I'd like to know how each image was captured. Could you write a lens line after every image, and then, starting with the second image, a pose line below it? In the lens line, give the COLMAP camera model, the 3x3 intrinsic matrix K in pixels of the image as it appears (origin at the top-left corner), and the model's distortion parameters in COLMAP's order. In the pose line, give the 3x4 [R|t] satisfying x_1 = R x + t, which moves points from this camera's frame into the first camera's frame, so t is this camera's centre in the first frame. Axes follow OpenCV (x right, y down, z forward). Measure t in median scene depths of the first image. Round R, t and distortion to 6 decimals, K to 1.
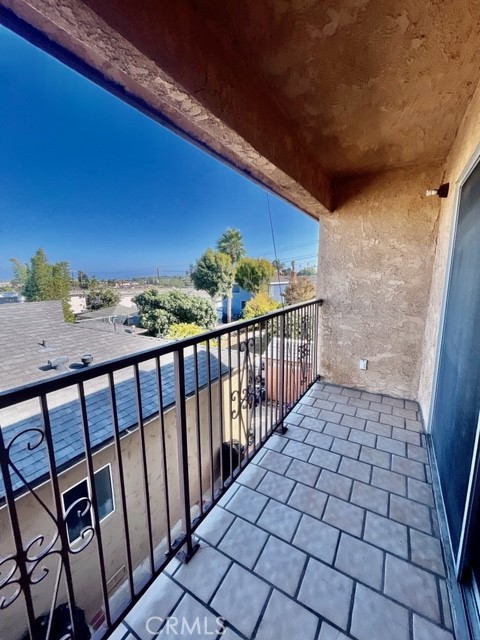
lens RADIAL K [[257.9, 0, 240.9], [0, 257.9, 320.0], [0, 0, 1]] dist [0.004529, 0.000546]
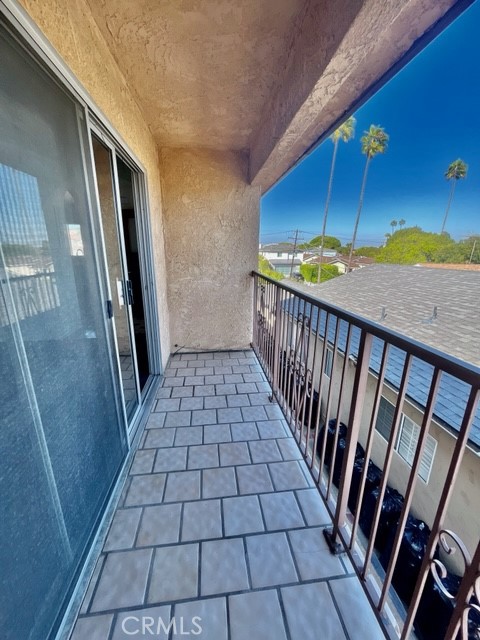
lens RADIAL K [[257.9, 0, 239.1], [0, 257.9, 319.0], [0, 0, 1]] dist [0.004529, 0.000546]
pose [[-0.783451, 0.169374, -0.597927, 0.868754], [-0.102813, 0.913559, 0.393497, -0.283245], [0.612890, 0.369760, -0.698315, 1.696294]]
